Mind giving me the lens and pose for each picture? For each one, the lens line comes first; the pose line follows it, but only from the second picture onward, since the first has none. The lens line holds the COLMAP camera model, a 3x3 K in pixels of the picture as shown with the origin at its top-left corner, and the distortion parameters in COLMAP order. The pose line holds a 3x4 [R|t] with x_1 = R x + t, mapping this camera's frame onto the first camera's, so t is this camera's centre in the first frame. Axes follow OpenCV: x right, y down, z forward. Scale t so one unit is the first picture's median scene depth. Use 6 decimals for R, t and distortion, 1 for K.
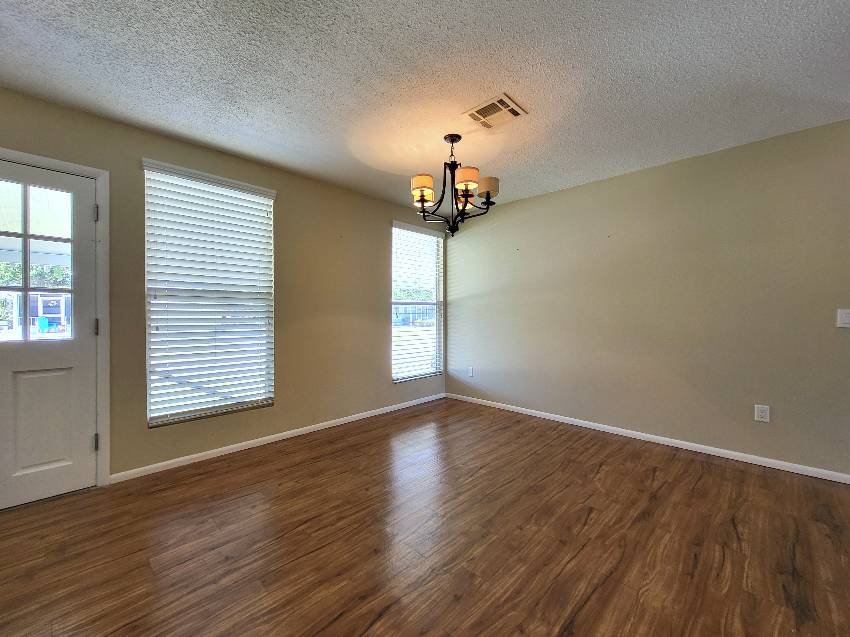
lens RADIAL K [[355.3, 0, 425.0], [0, 355.3, 318.5], [0, 0, 1]] dist [-0.000392, -0.000496]
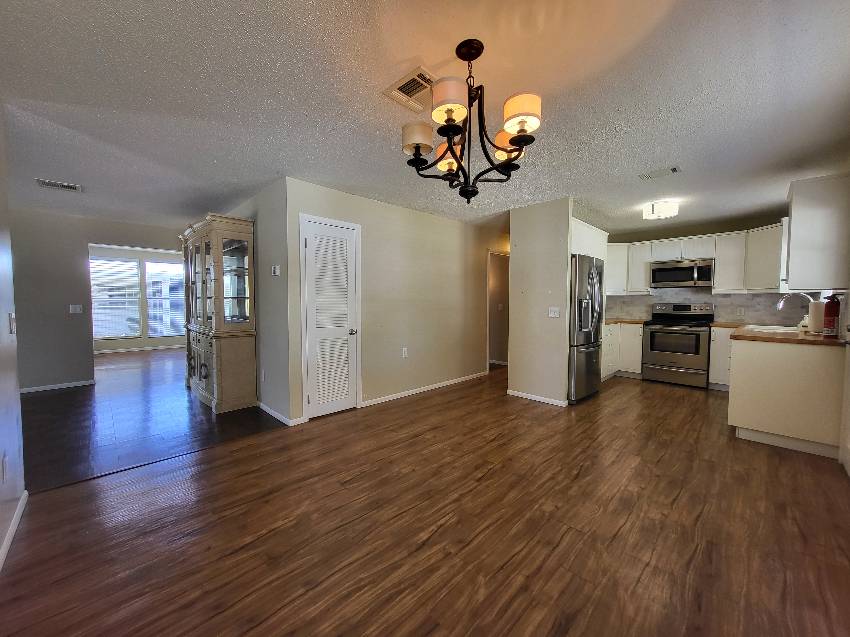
lens RADIAL K [[331.0, 0, 422.0], [0, 331.0, 315.8], [0, 0, 1]] dist [0.000537, 0.000036]
pose [[-0.999659, -0.000115, 0.026105, 0.167393], [0.001462, 0.998175, 0.060373, -0.068688], [-0.026064, 0.060391, -0.997834, 1.854782]]
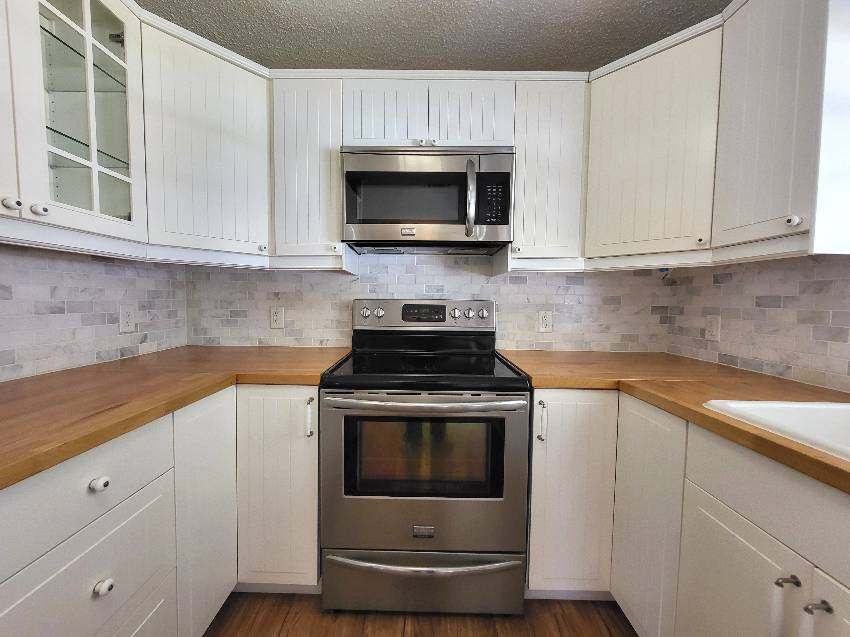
lens RADIAL K [[332.1, 0, 414.0], [0, 332.1, 316.1], [0, 0, 1]] dist [0.000332, 0.000079]
pose [[-0.732519, 0.028116, -0.680166, -1.033308], [-0.022104, 0.997637, 0.065045, -0.025671], [0.680388, 0.062681, -0.730167, 0.055718]]
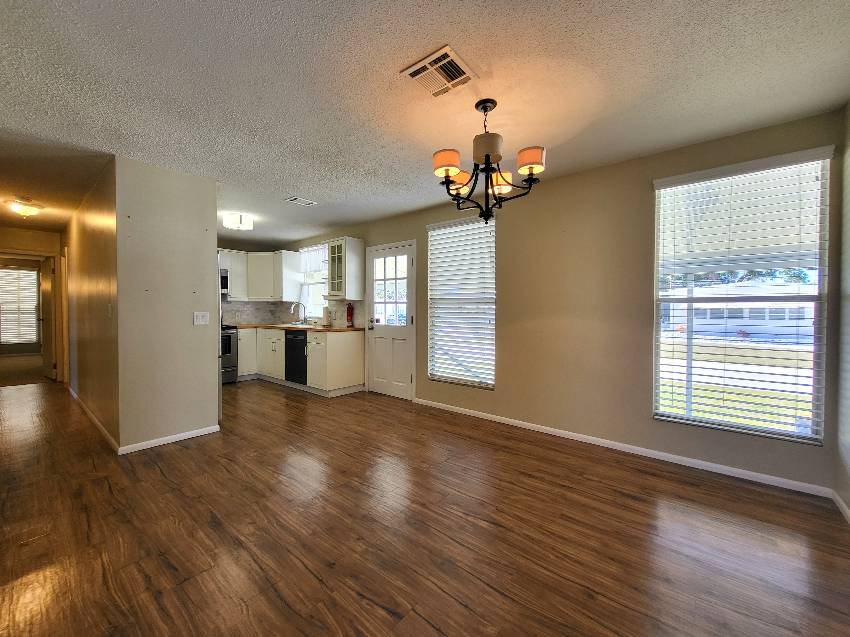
lens RADIAL K [[346.2, 0, 407.3], [0, 346.2, 317.8], [0, 0, 1]] dist [0.002313, 0.000241]
pose [[0.051471, 0.022363, -0.998424, 1.002116], [-0.017990, 0.999608, 0.021462, -0.030909], [0.998512, 0.016857, 0.051853, 0.887113]]
